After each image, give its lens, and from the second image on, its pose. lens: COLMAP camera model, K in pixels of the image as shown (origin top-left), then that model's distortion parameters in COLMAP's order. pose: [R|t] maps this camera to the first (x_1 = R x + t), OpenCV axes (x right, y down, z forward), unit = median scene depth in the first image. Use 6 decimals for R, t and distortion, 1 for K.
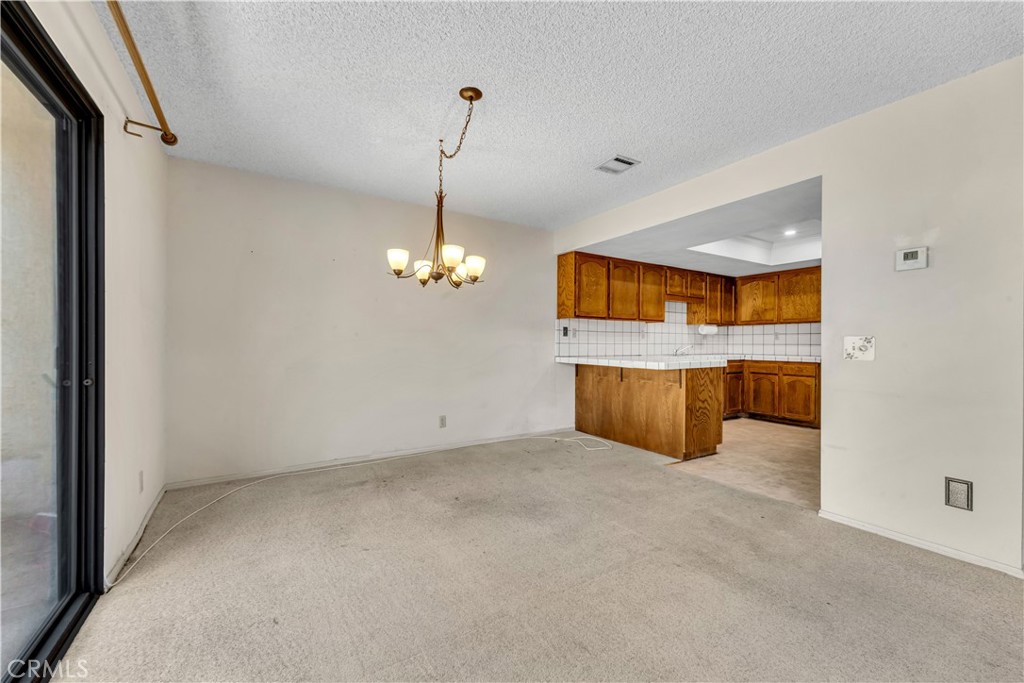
lens RADIAL K [[416.8, 0, 493.9], [0, 416.8, 345.9], [0, 0, 1]] dist [0.002197, 0.000212]
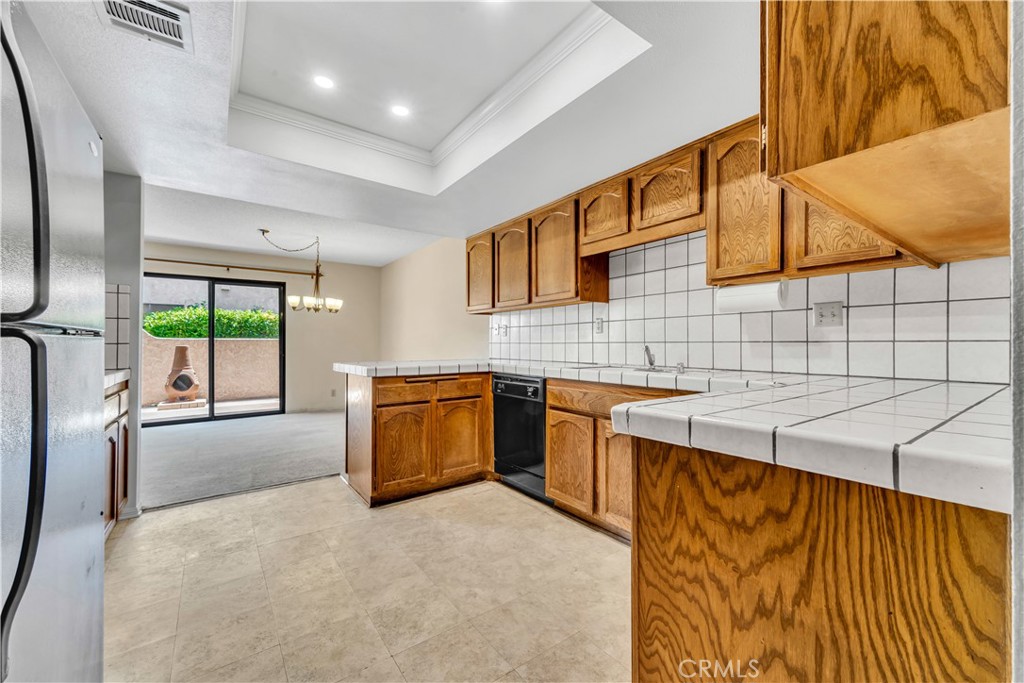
lens RADIAL K [[416.8, 0, 520.5], [0, 416.8, 343.3], [0, 0, 1]] dist [0.002197, 0.000212]
pose [[0.096532, -0.002897, -0.995326, 0.833912], [-0.007029, 0.999969, -0.003593, -0.000660], [0.995305, 0.007343, 0.096508, 0.813797]]
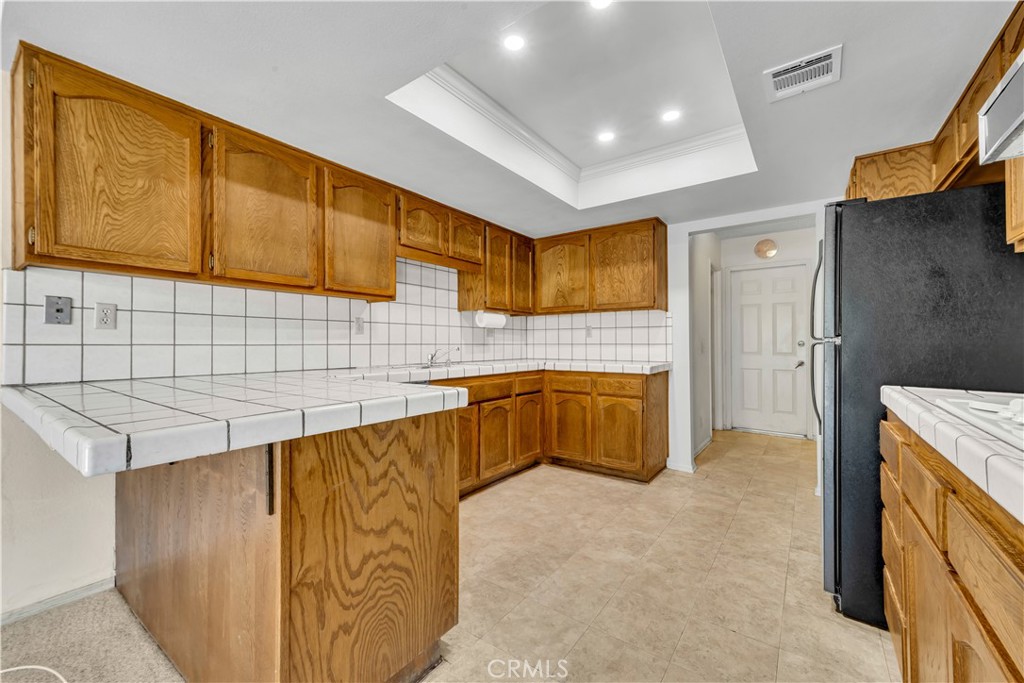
lens RADIAL K [[416.8, 0, 515.2], [0, 416.8, 338.5], [0, 0, 1]] dist [0.002197, 0.000212]
pose [[0.916592, -0.000233, 0.399825, 0.324566], [0.007487, 0.999834, -0.016581, -0.002426], [-0.399754, 0.018192, 0.916442, 0.467371]]
